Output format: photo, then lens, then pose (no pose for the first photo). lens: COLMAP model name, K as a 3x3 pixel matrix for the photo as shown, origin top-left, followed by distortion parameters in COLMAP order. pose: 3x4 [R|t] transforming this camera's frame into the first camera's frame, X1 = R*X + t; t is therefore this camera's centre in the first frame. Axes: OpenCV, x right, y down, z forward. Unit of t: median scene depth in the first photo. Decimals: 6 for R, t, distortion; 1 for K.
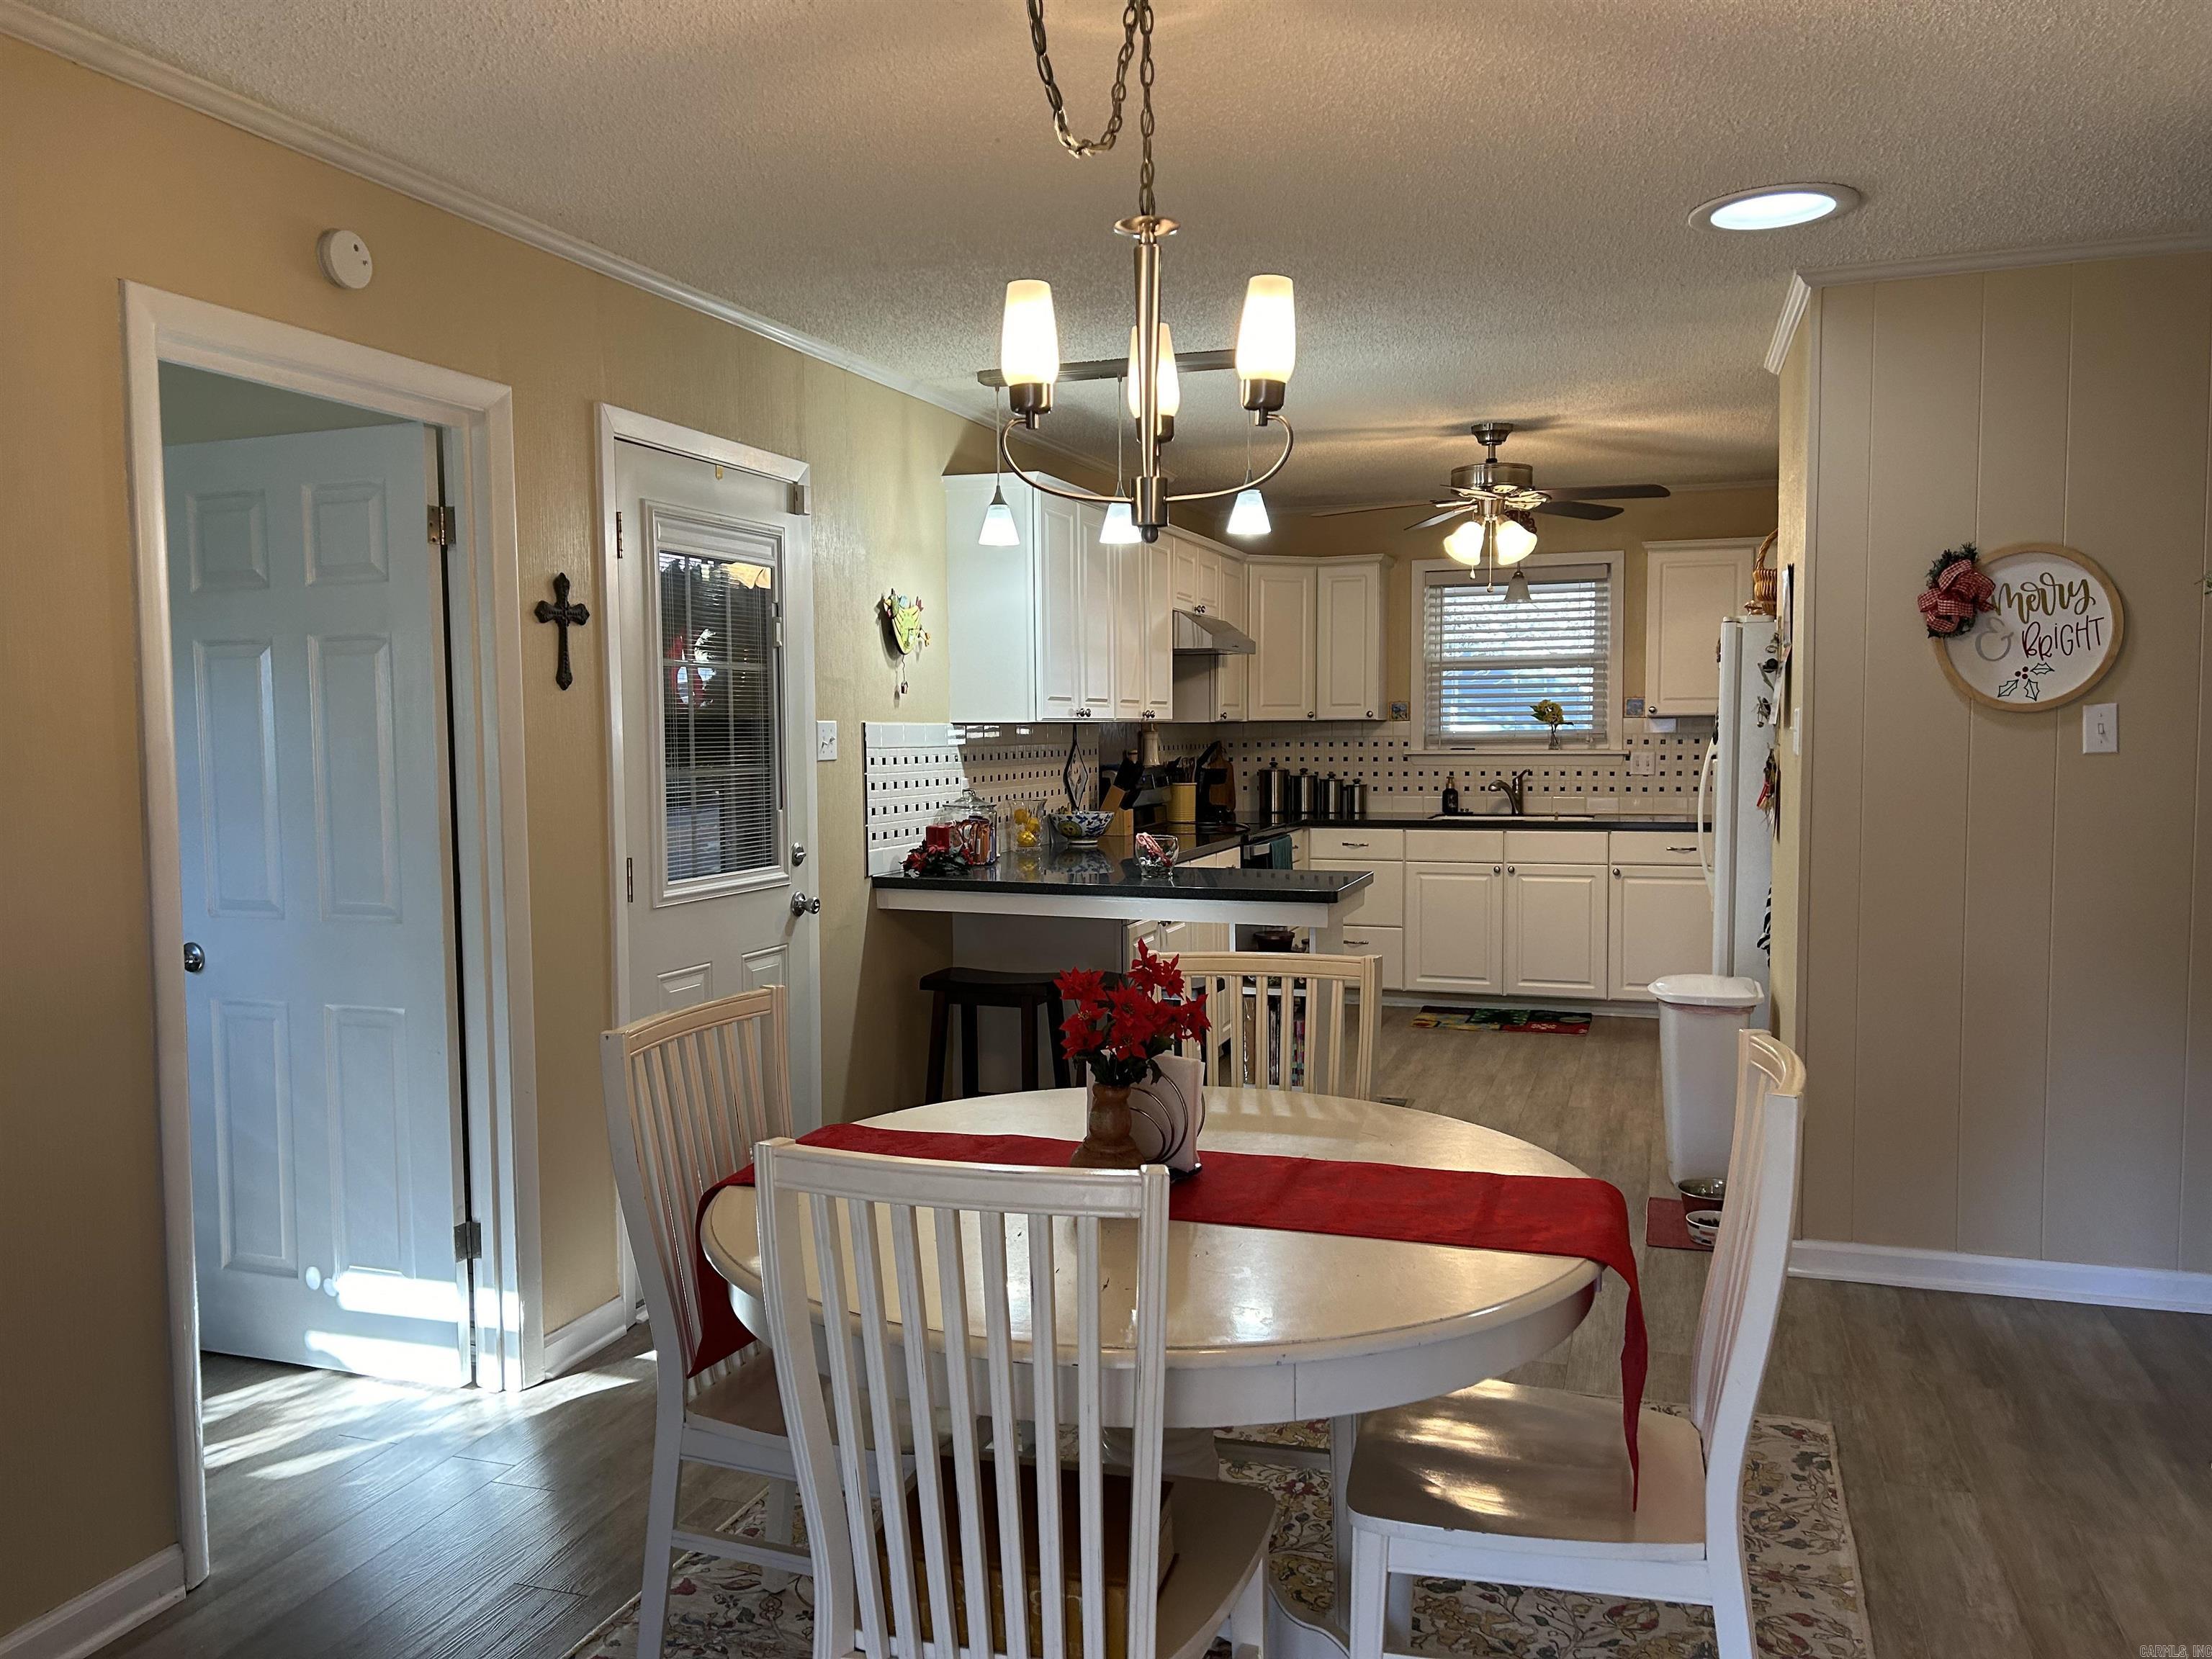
lens RADIAL K [[1667.0, 0, 1066.9], [0, 1667.0, 837.1], [0, 0, 1]] dist [0.074648, -0.049129]
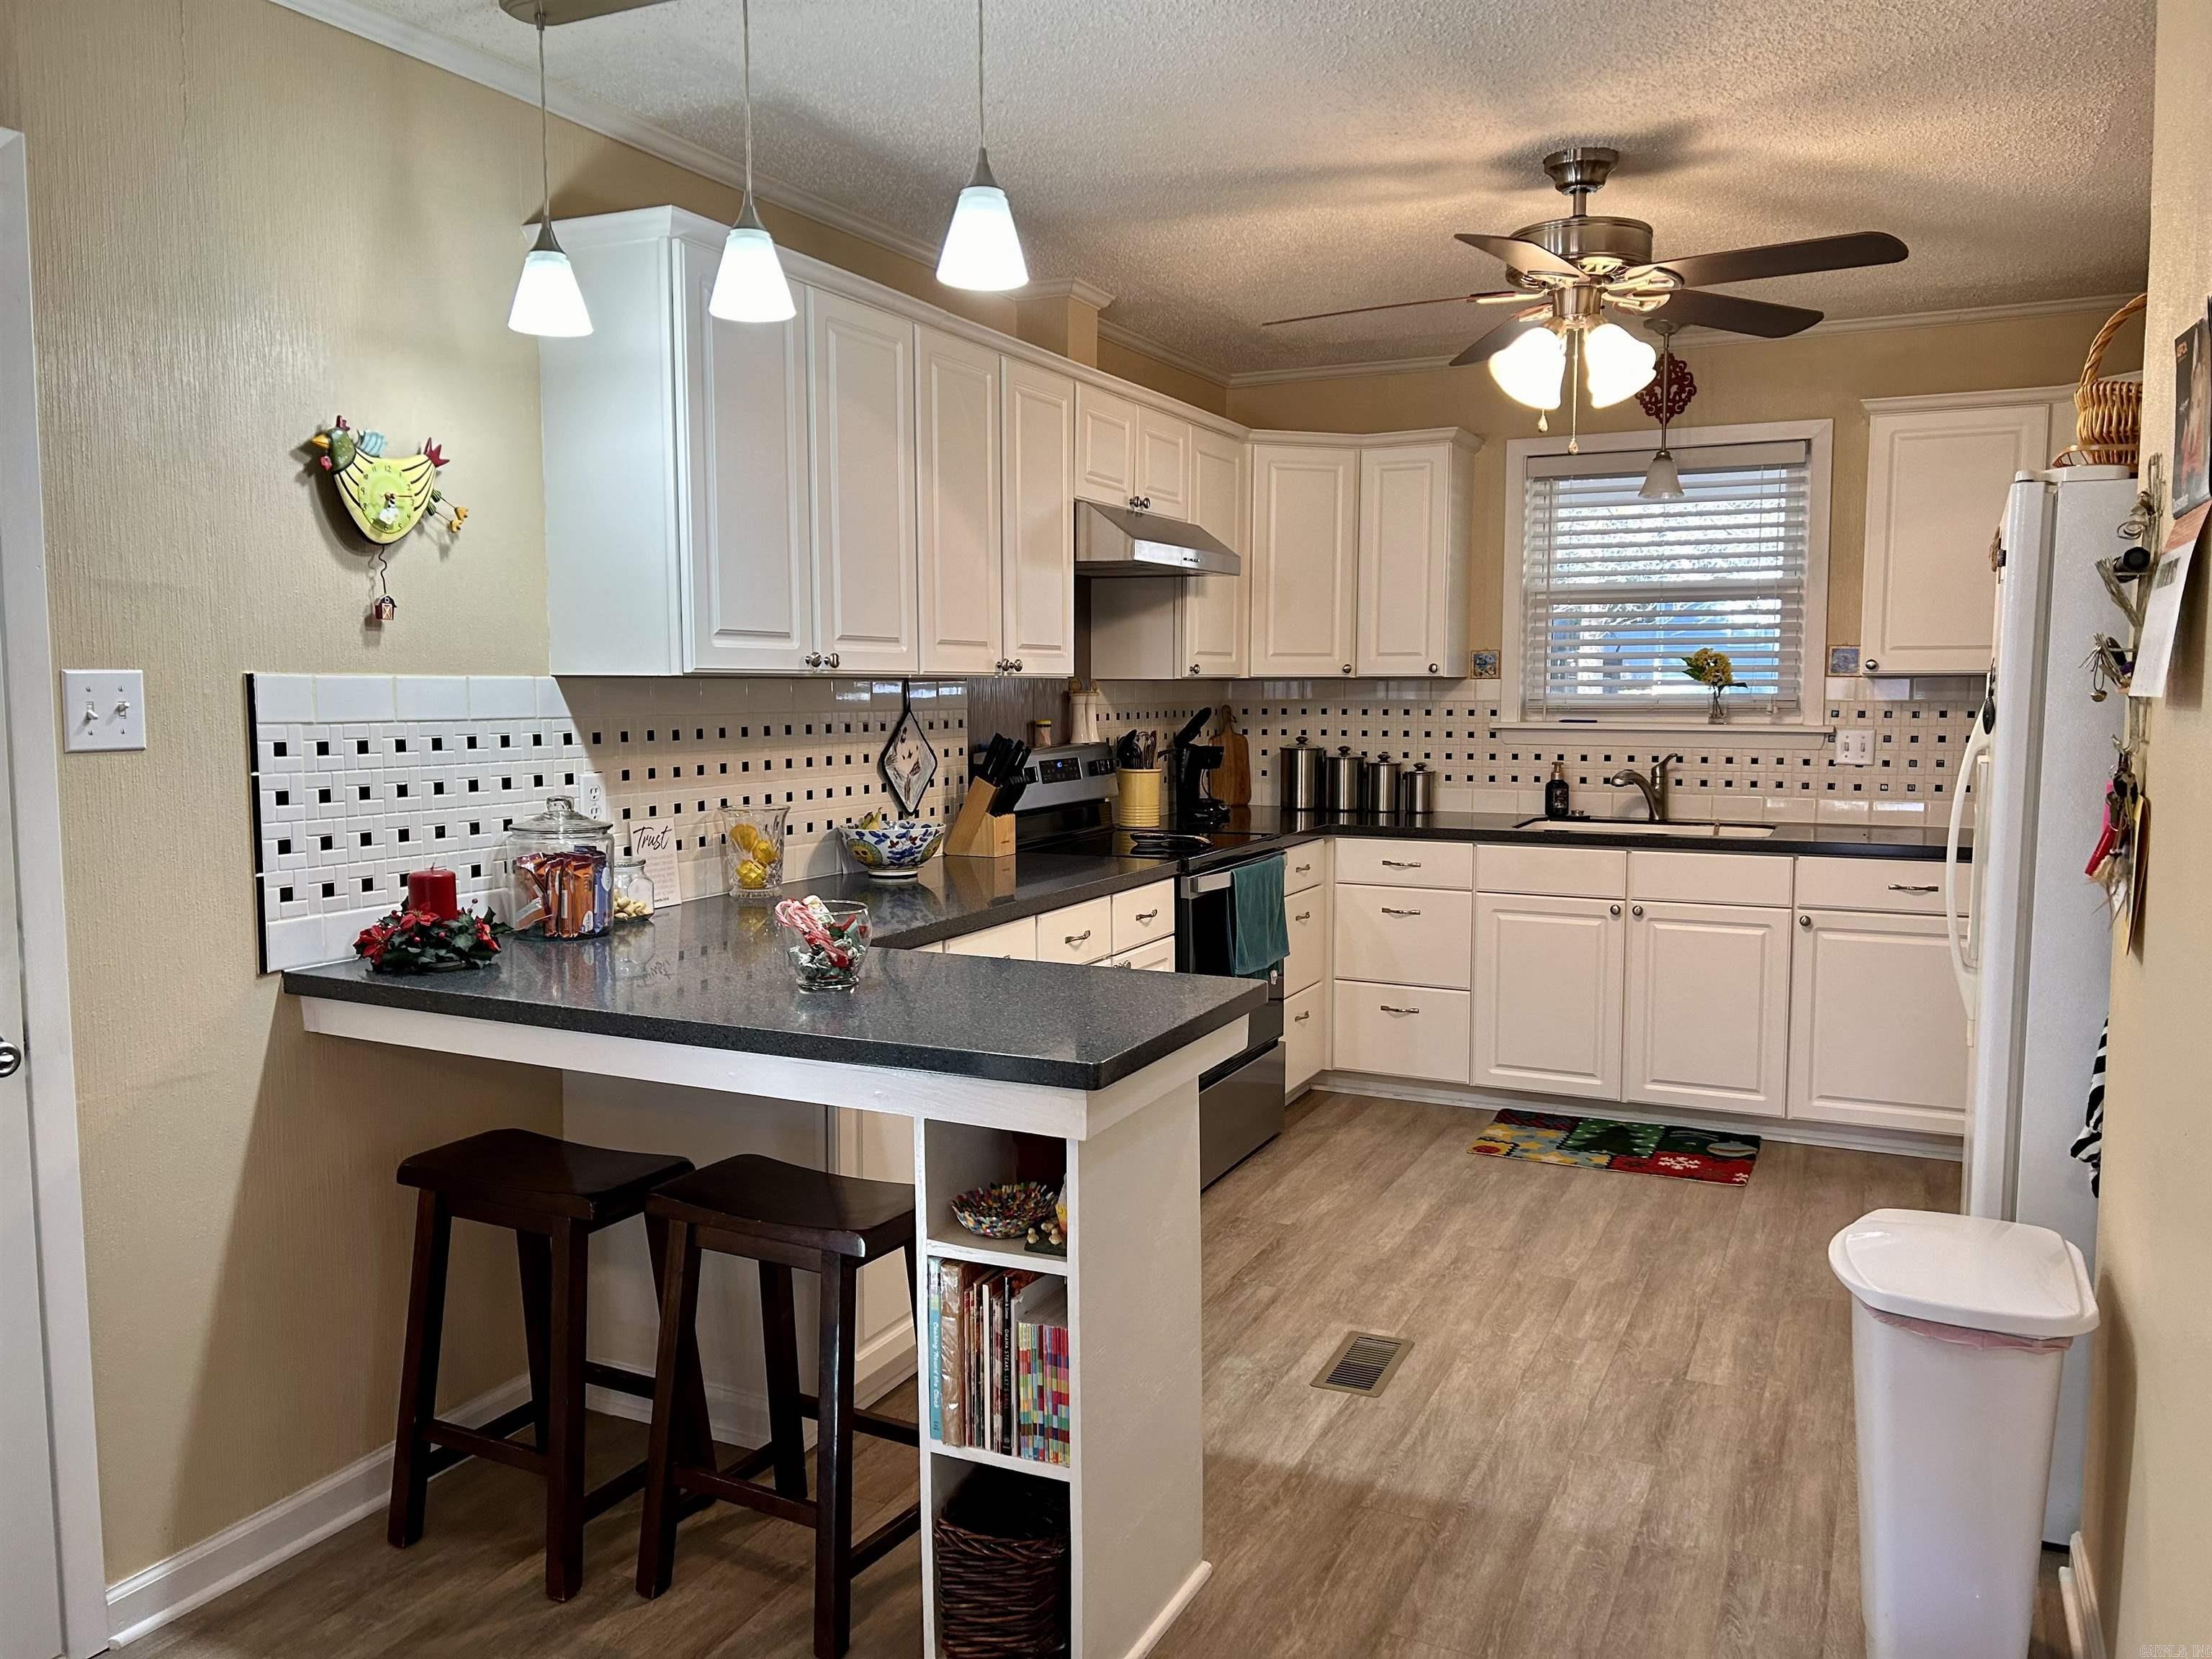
lens RADIAL K [[1686.3, 0, 1065.3], [0, 1686.3, 833.3], [0, 0, 1]] dist [0.039626, -0.046546]
pose [[0.993497, 0.017365, -0.112526, 0.154778], [-0.014673, 0.999587, 0.024709, -0.030379], [0.112909, -0.022897, 0.993342, 0.425815]]
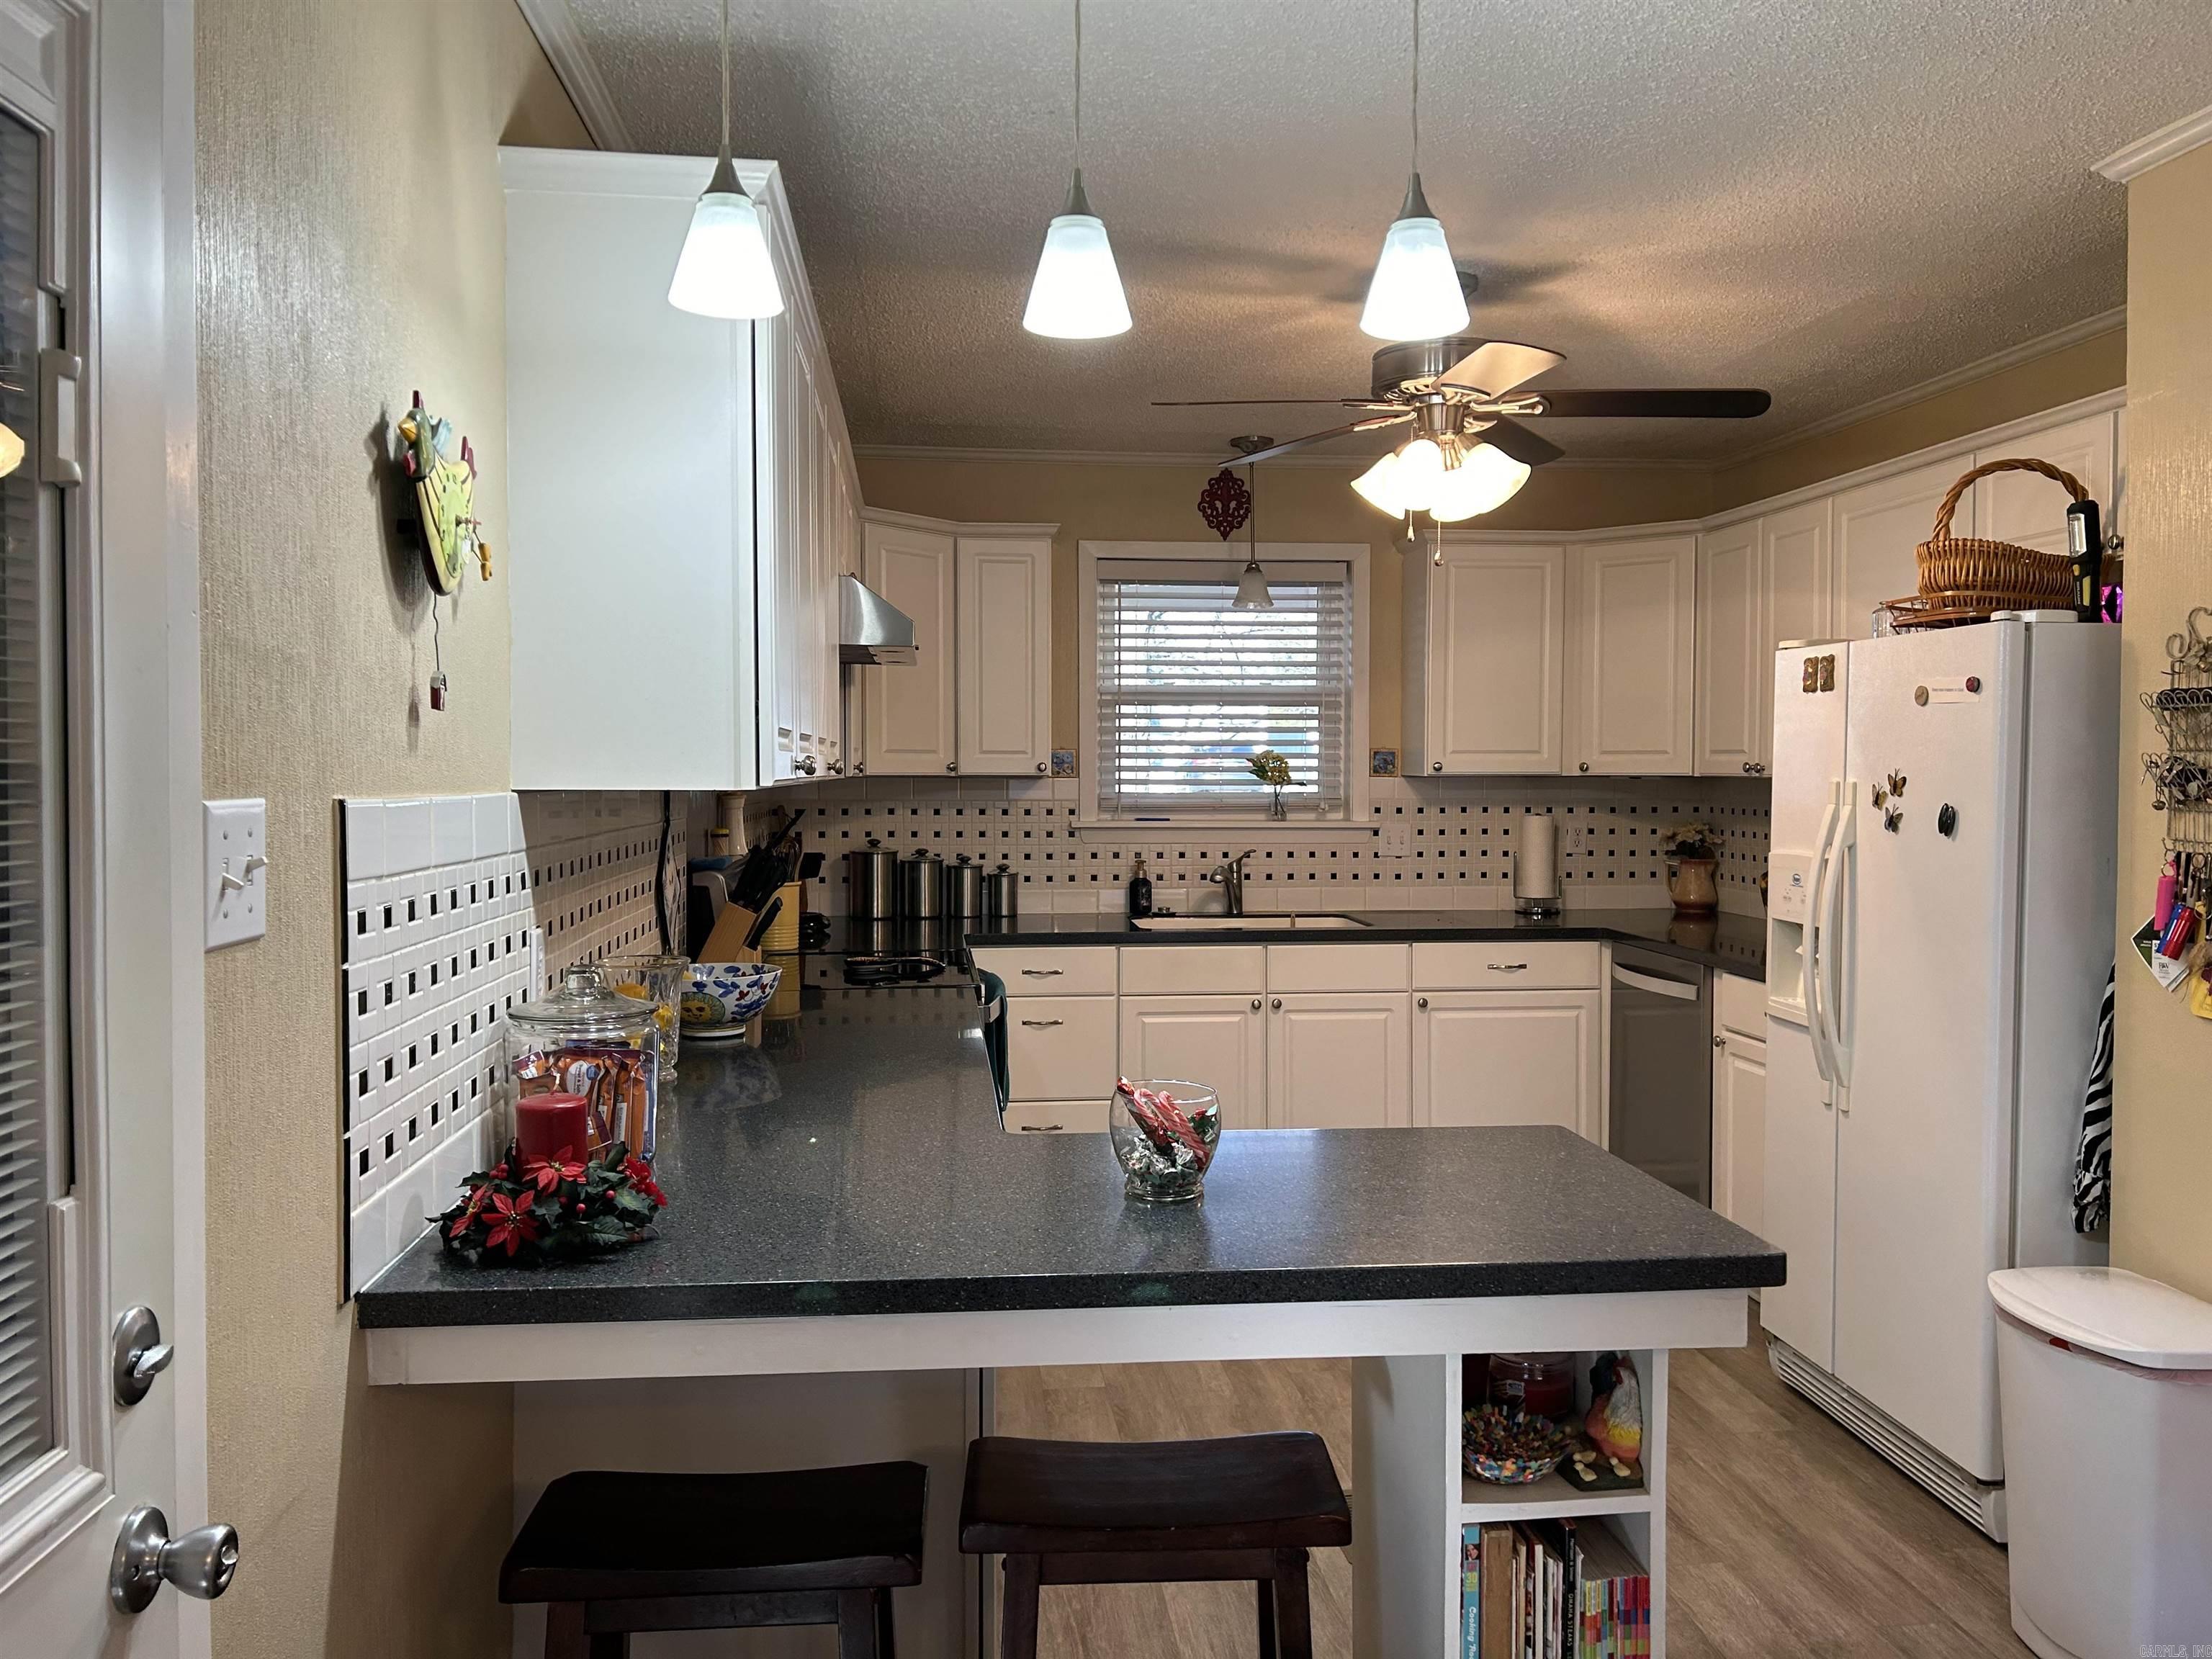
lens RADIAL K [[1685.2, 0, 1138.2], [0, 1685.2, 818.9], [0, 0, 1]] dist [0.001428, -0.003856]
pose [[0.894764, -0.003924, 0.446523, -0.107775], [0.020460, 0.999271, -0.032218, -0.043750], [-0.446071, 0.037963, 0.894192, 0.551178]]
